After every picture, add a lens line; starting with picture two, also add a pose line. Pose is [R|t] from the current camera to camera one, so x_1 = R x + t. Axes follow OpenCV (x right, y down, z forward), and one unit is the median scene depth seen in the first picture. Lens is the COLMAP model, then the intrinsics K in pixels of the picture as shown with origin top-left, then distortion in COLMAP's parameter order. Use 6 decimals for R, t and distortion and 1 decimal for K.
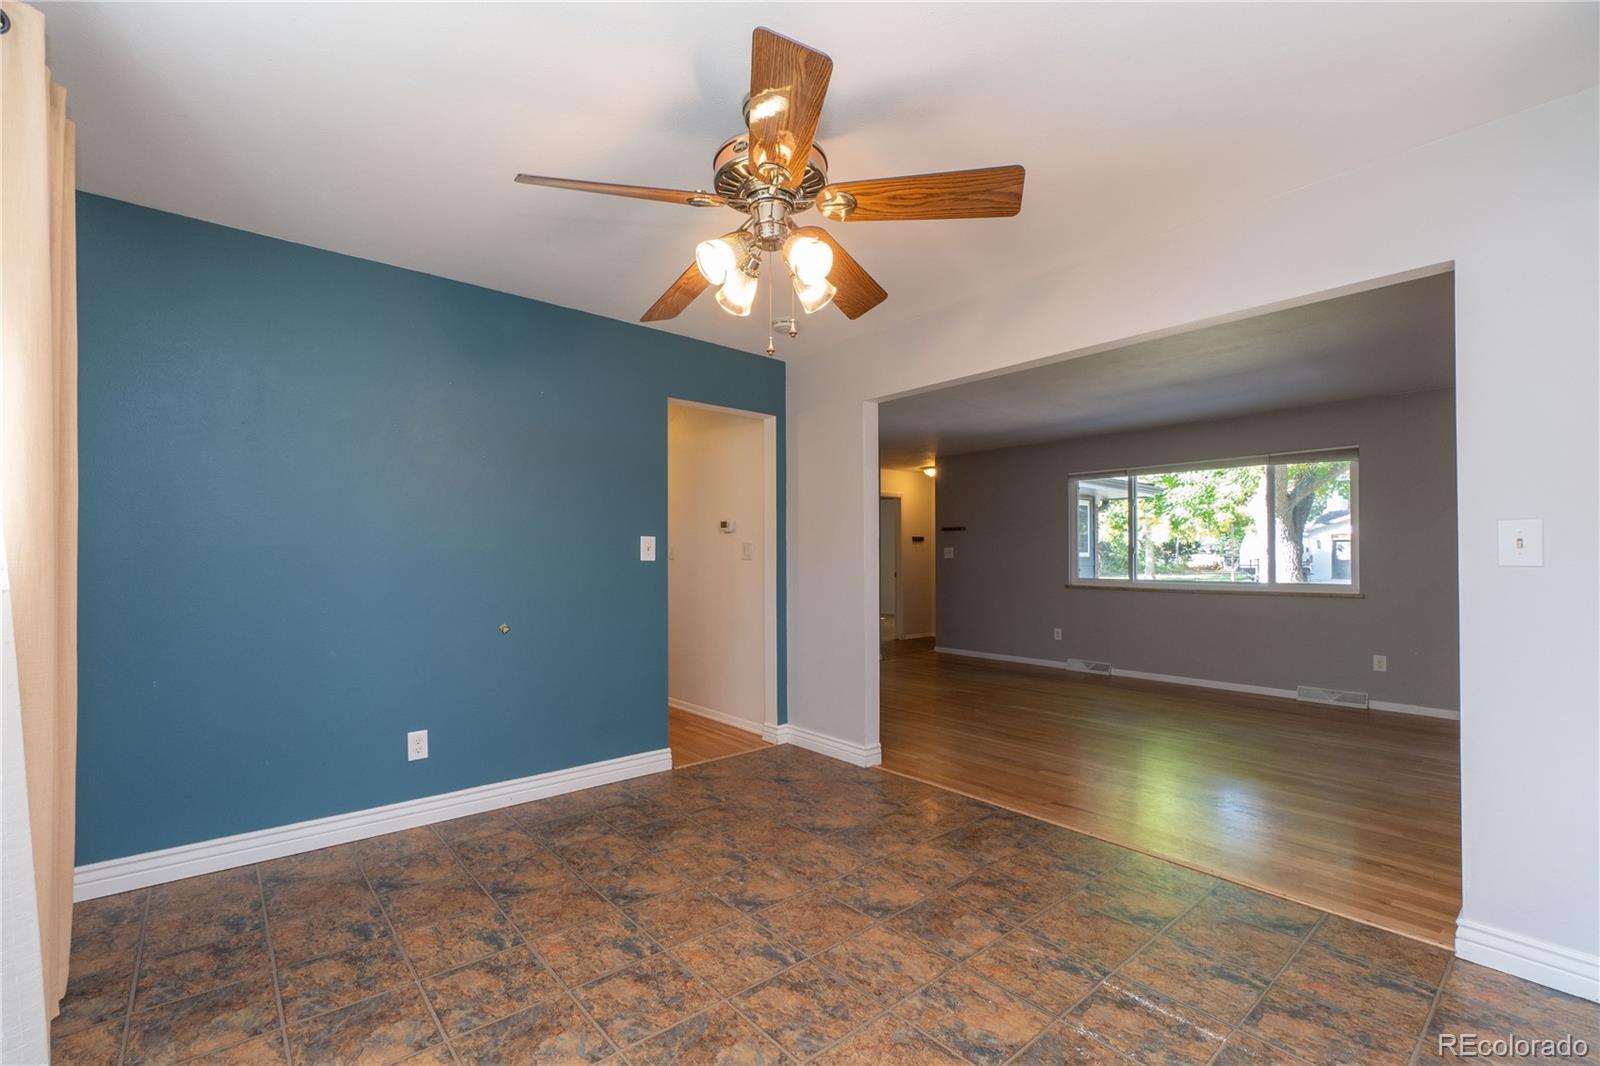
lens RADIAL K [[687.2, 0, 798.6], [0, 687.2, 536.5], [0, 0, 1]] dist [0.002707, -0.000157]
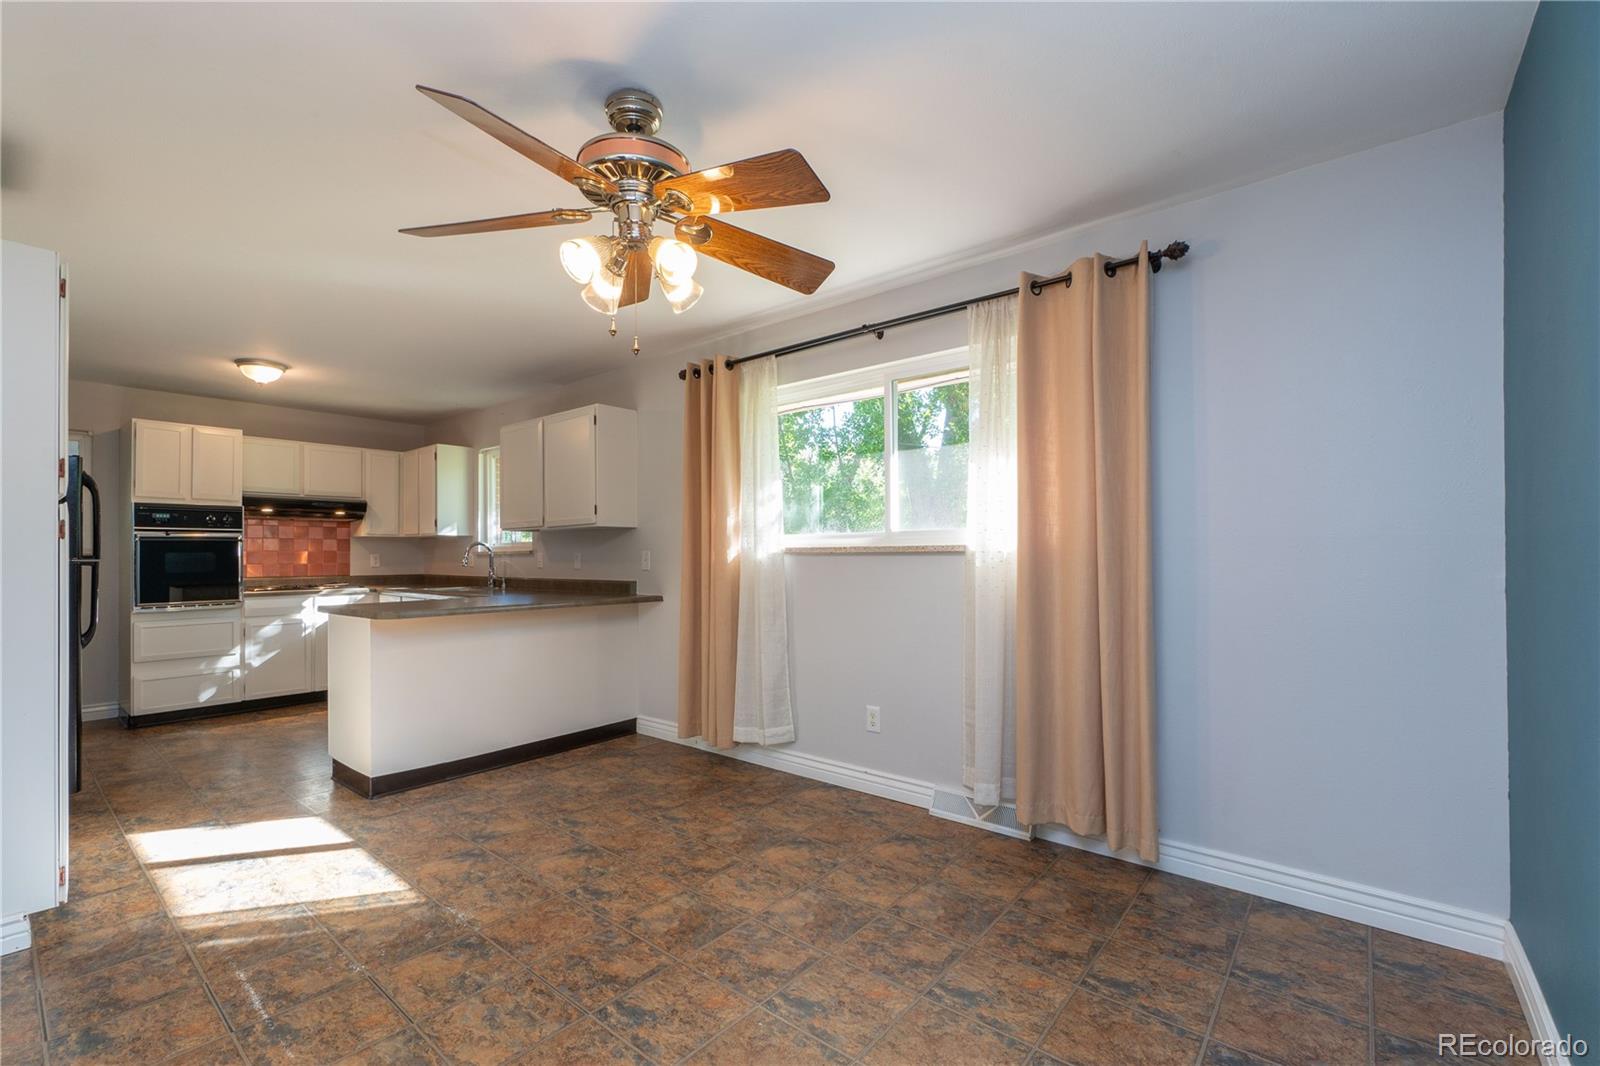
lens RADIAL K [[687.2, 0, 808.3], [0, 687.2, 556.5], [0, 0, 1]] dist [0.002707, -0.000157]
pose [[-0.983610, 0.002716, -0.180288, -0.038200], [0.008749, 0.999428, -0.032675, 0.023883], [0.180096, -0.033716, -0.983071, 0.727706]]
